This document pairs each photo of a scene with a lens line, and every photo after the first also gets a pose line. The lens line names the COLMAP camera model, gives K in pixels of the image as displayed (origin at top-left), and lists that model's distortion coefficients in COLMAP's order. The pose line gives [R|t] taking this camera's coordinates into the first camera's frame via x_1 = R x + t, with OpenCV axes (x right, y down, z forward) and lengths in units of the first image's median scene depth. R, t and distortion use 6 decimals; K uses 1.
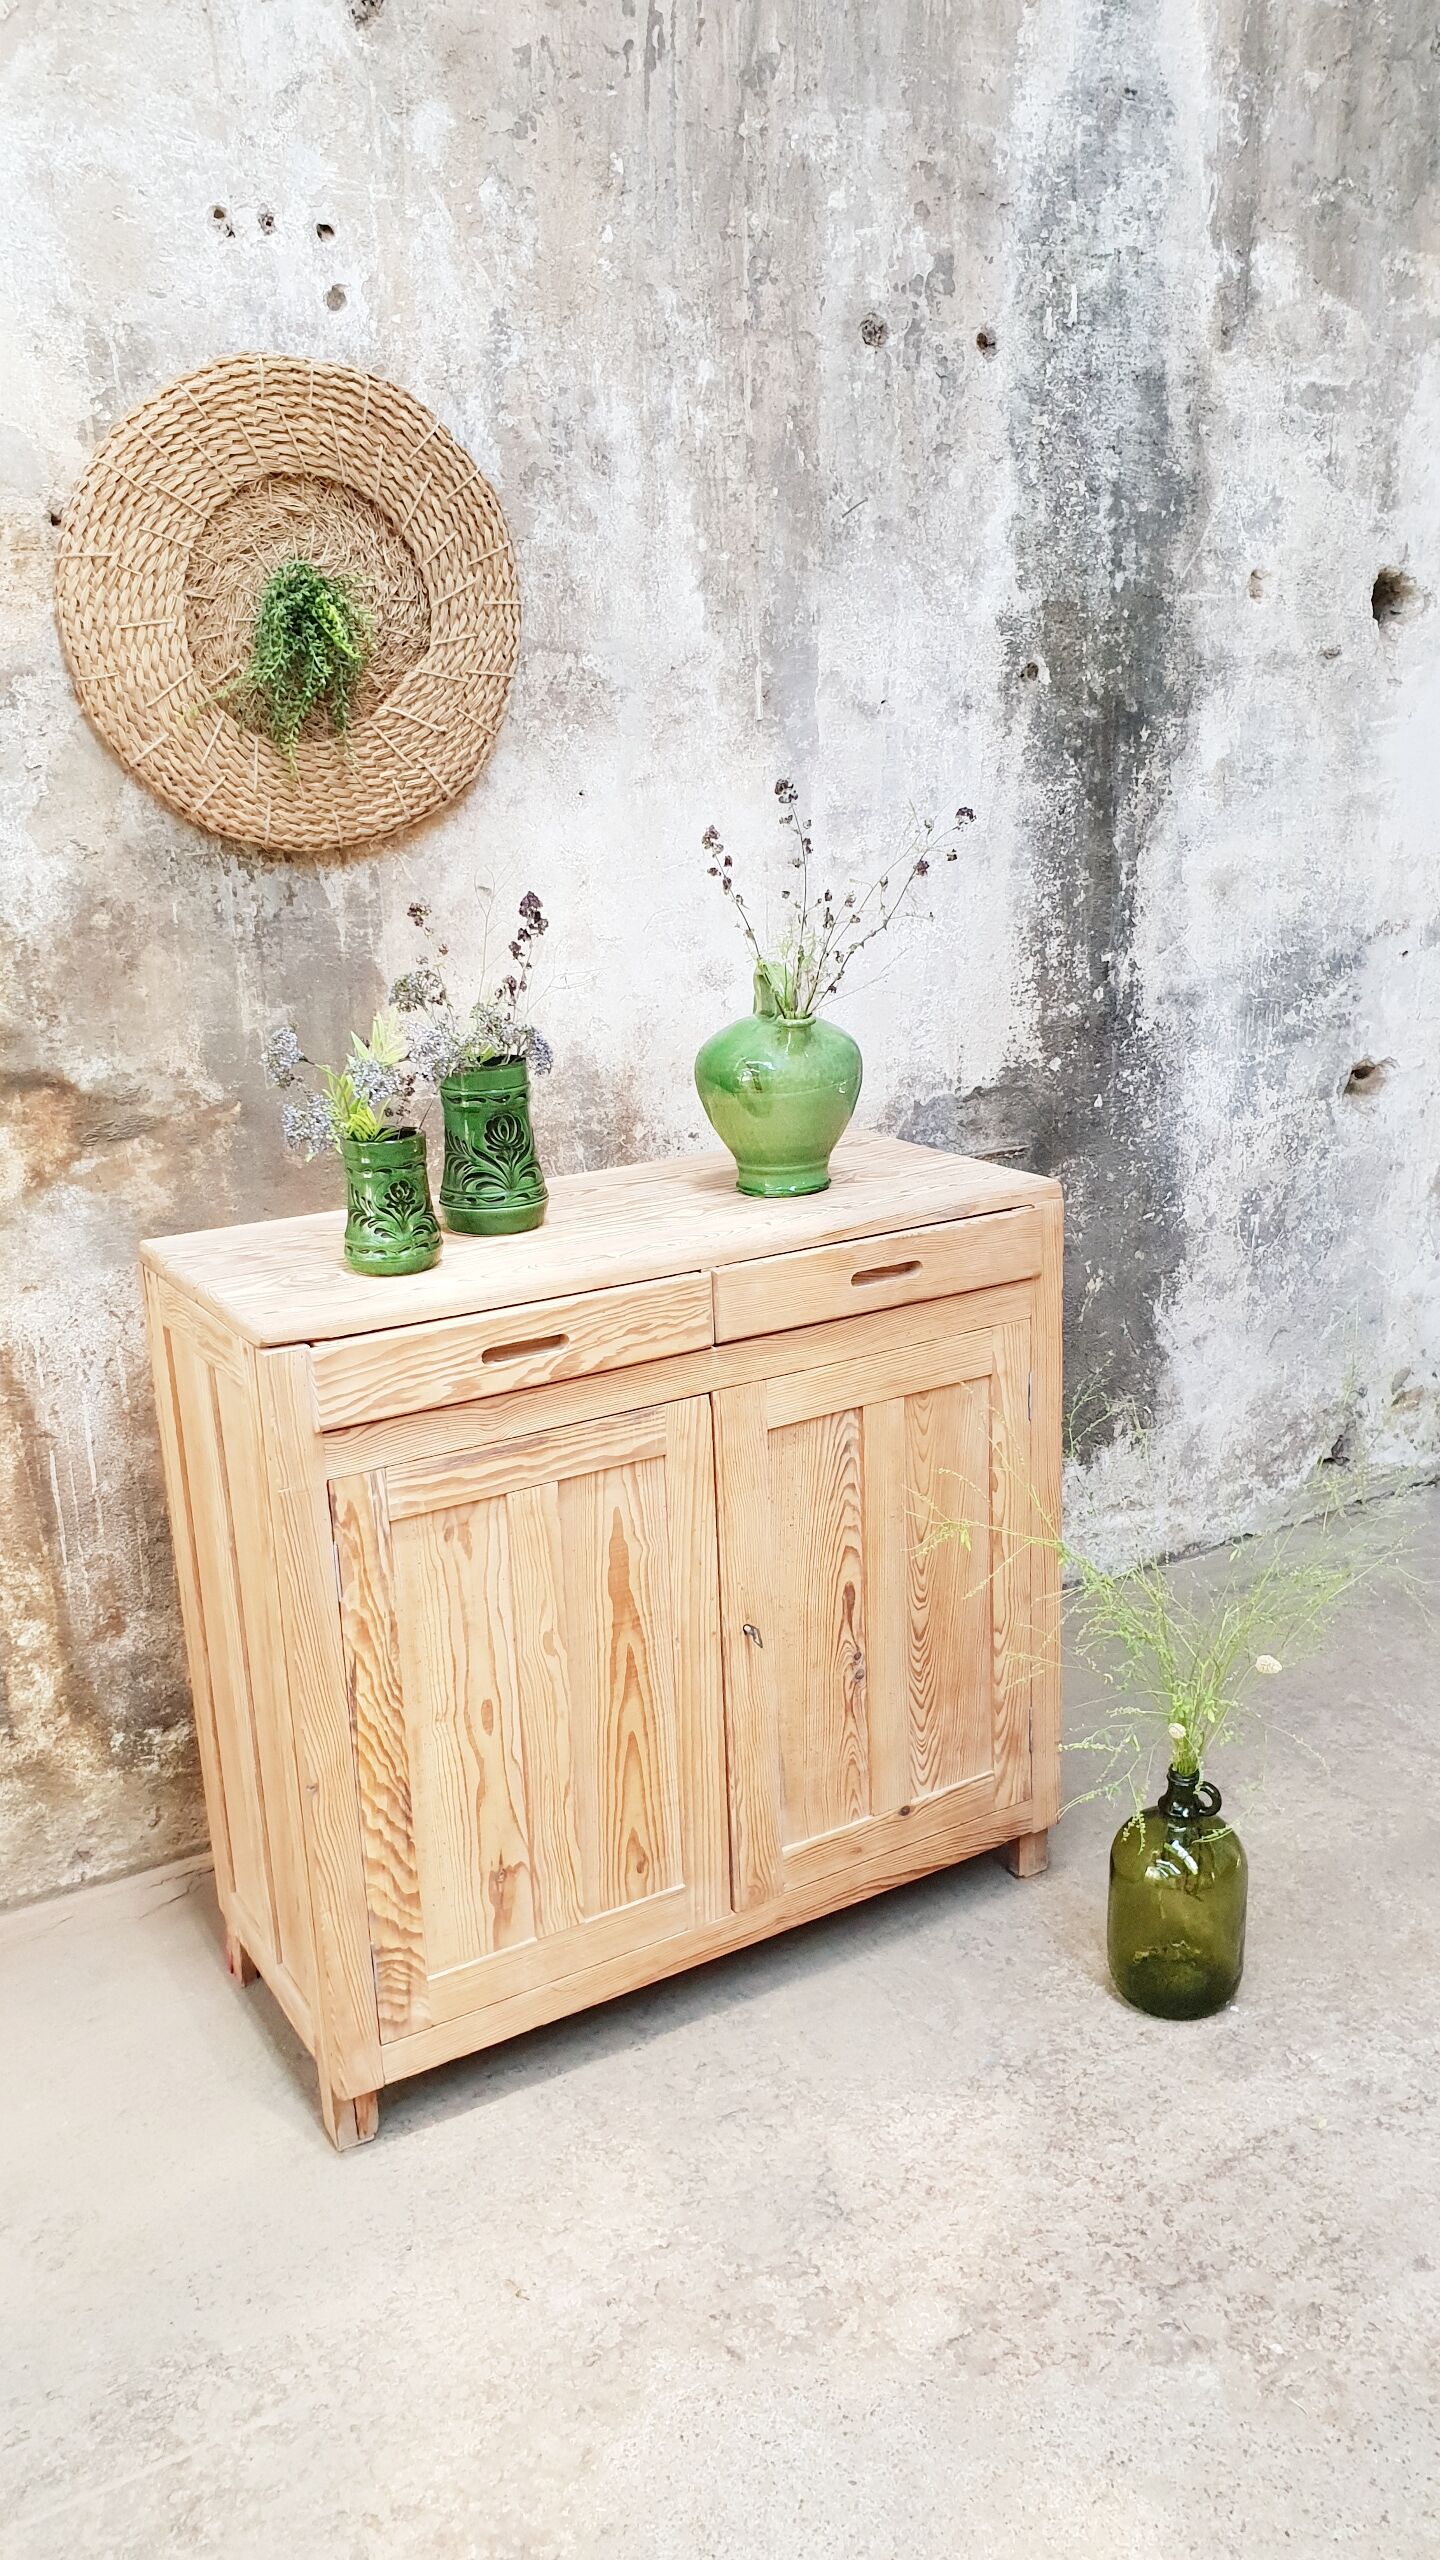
lens RADIAL K [[1994.8, 0, 732.0], [0, 1994.8, 1284.7], [0, 0, 1]] dist [0.081288, -0.200981]
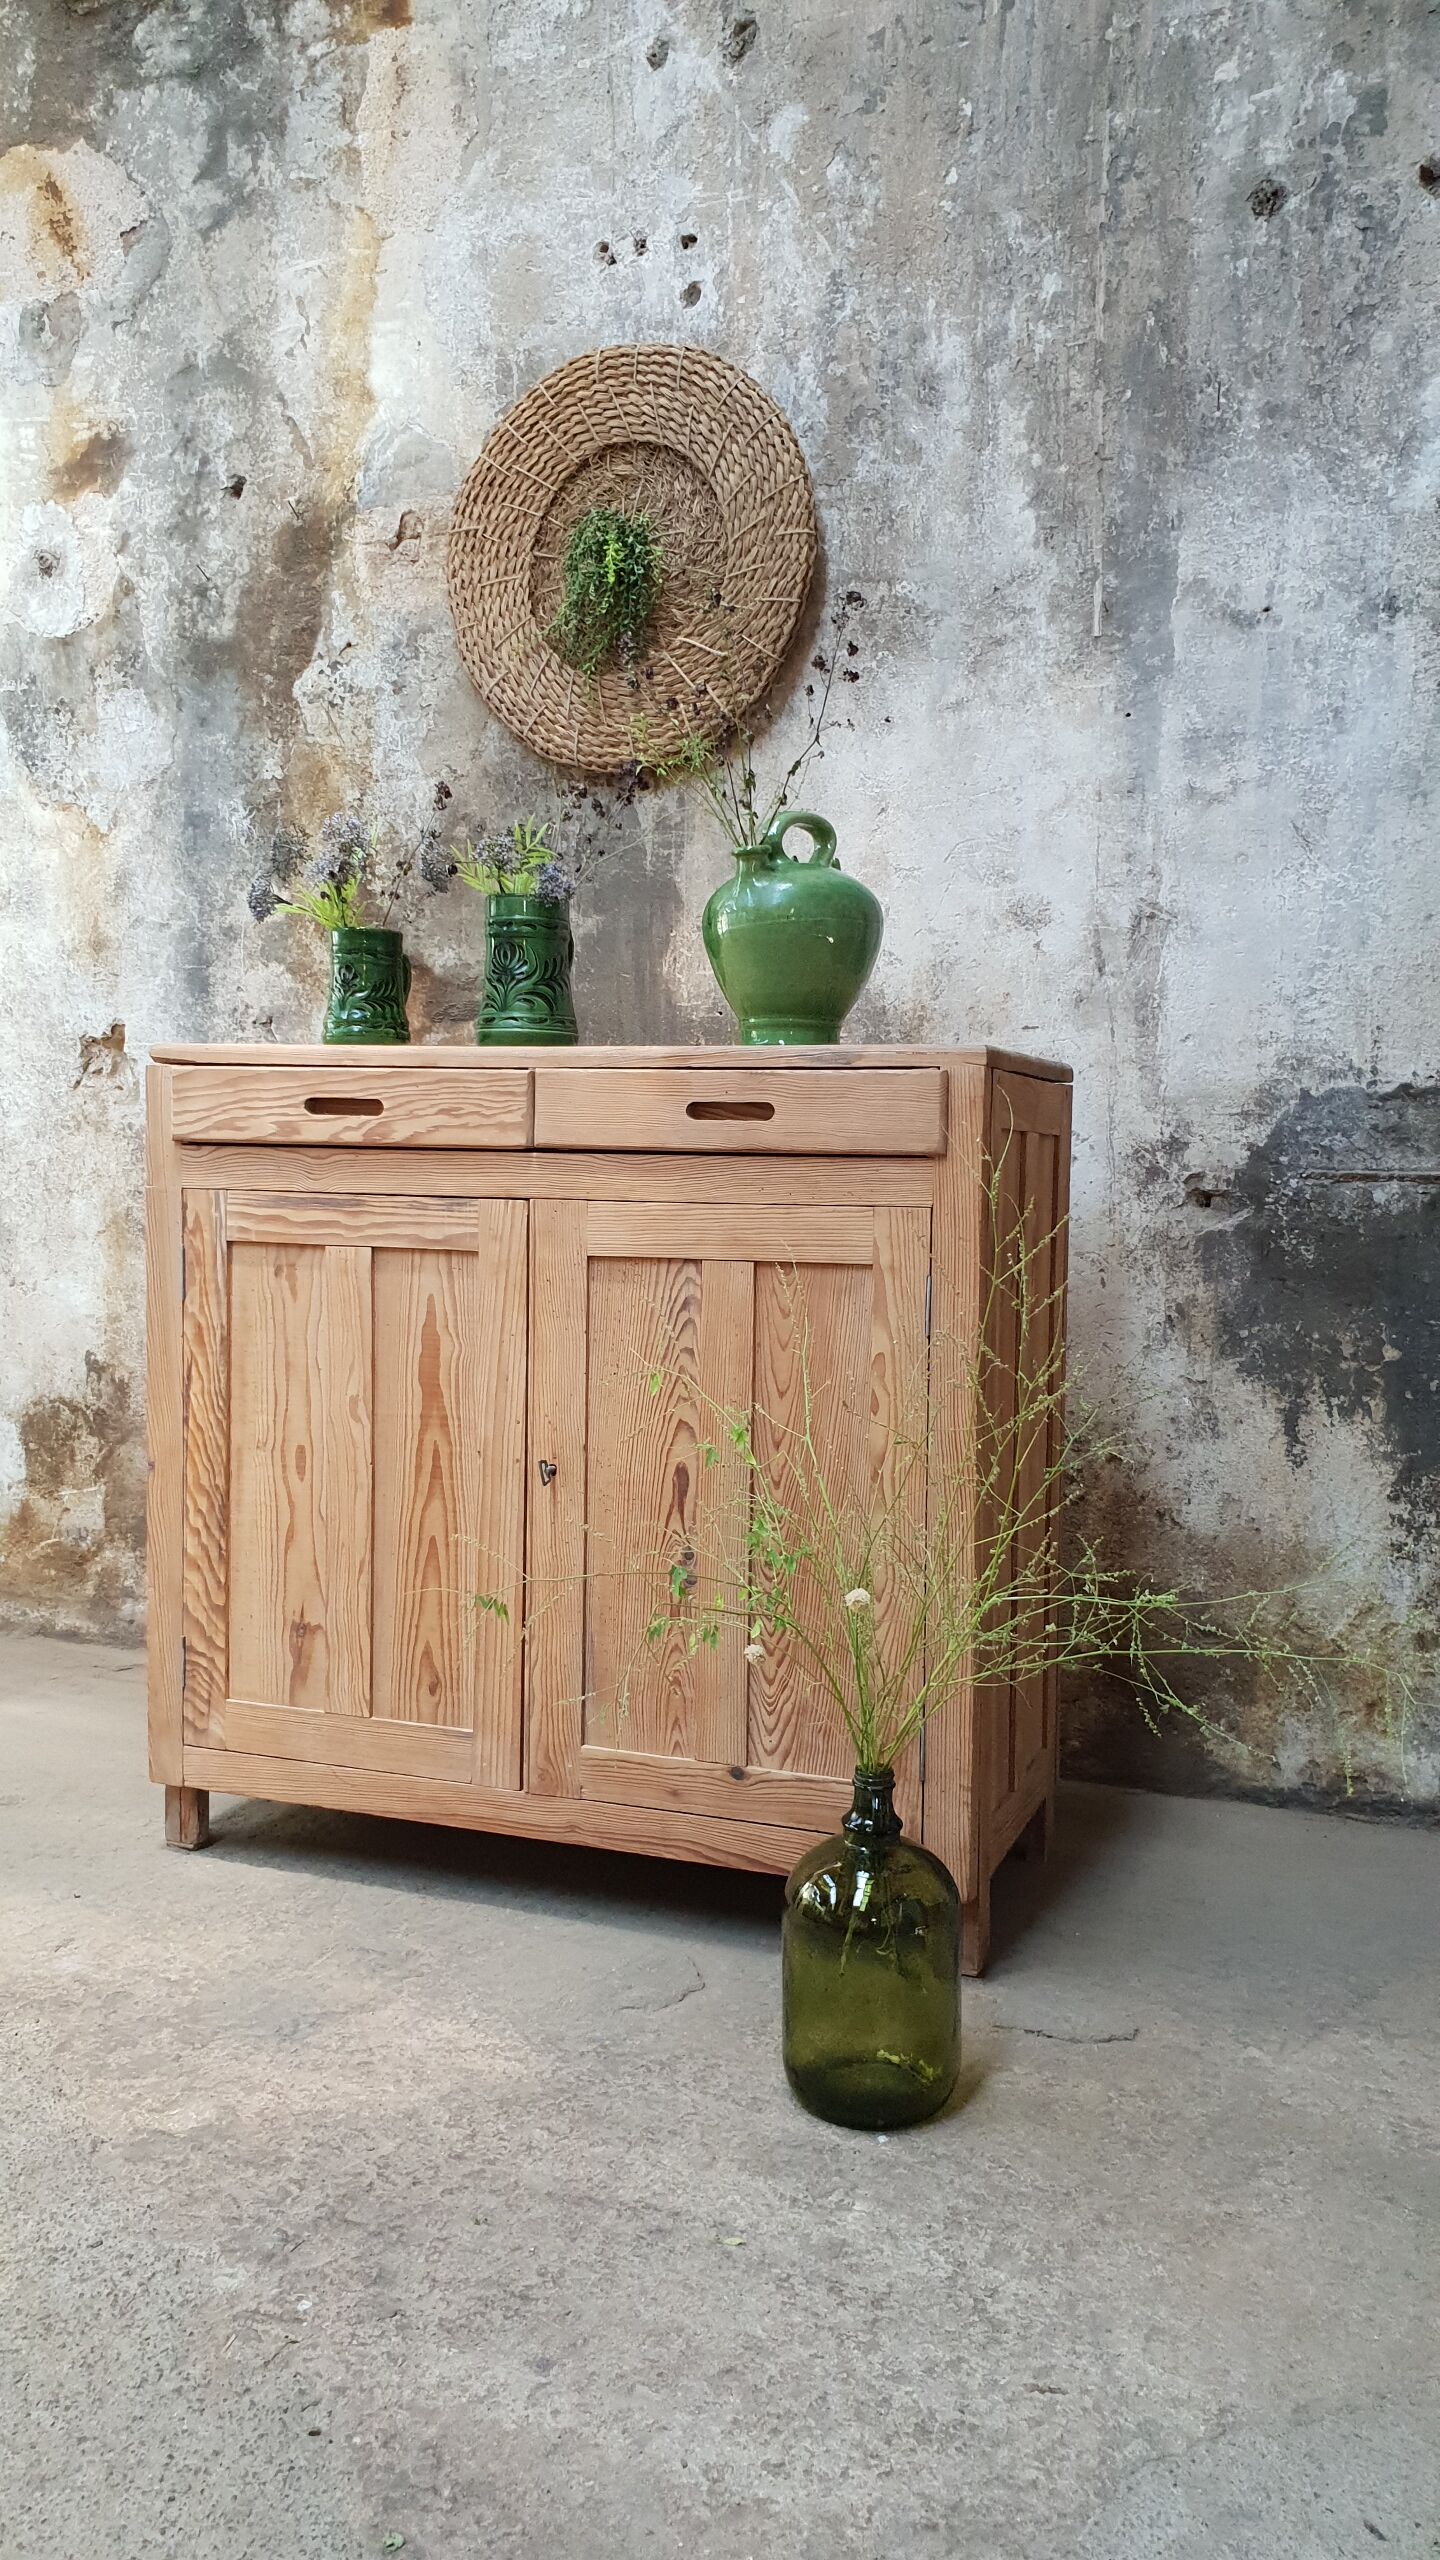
lens RADIAL K [[1994.8, 0, 732.0], [0, 1994.8, 1284.7], [0, 0, 1]] dist [0.081288, -0.200981]
pose [[0.621743, 0.099449, -0.776882, 0.721305], [-0.252159, 0.964510, -0.078337, 0.129538], [0.741520, 0.244603, 0.624754, 0.416896]]
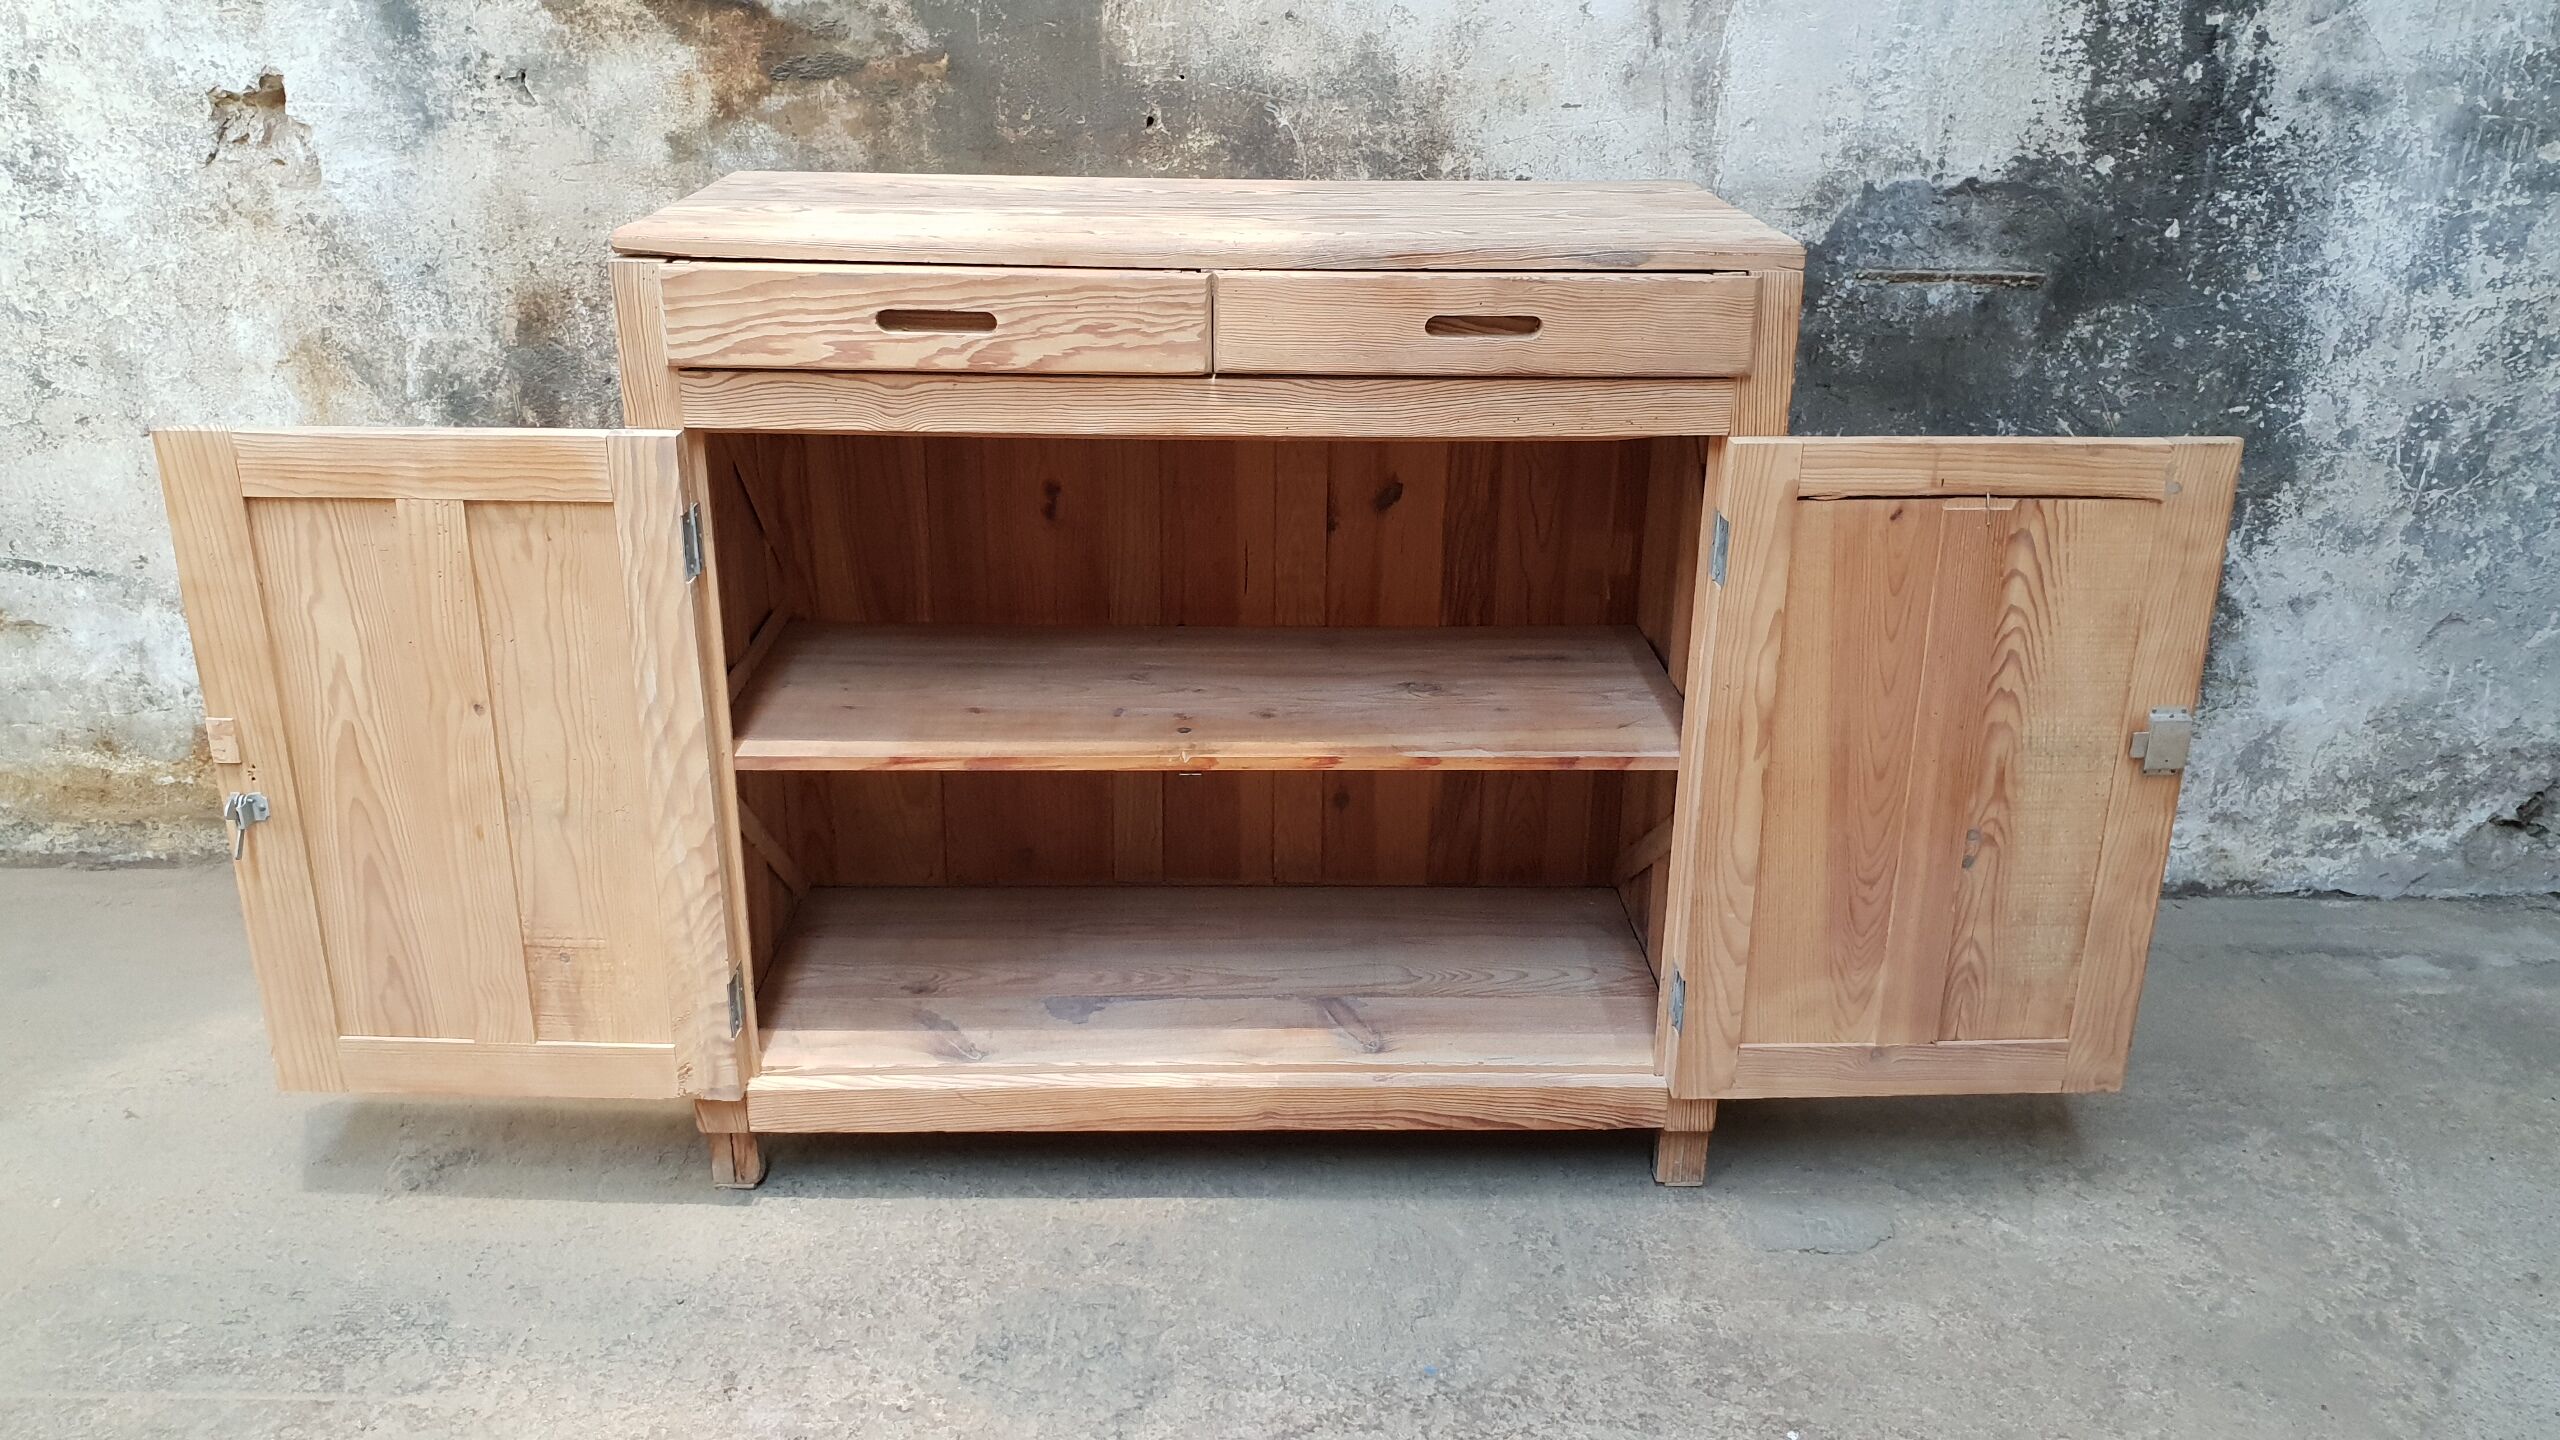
lens RADIAL K [[2032.4, 0, 1270.0], [0, 2032.4, 662.6], [0, 0, 1]] dist [-0.046840, 0.096385]
pose [[0.867657, 0.218738, -0.446458, 0.337437], [-0.179657, 0.975277, 0.128679, 0.030333], [0.463567, -0.031440, 0.885504, 0.274952]]
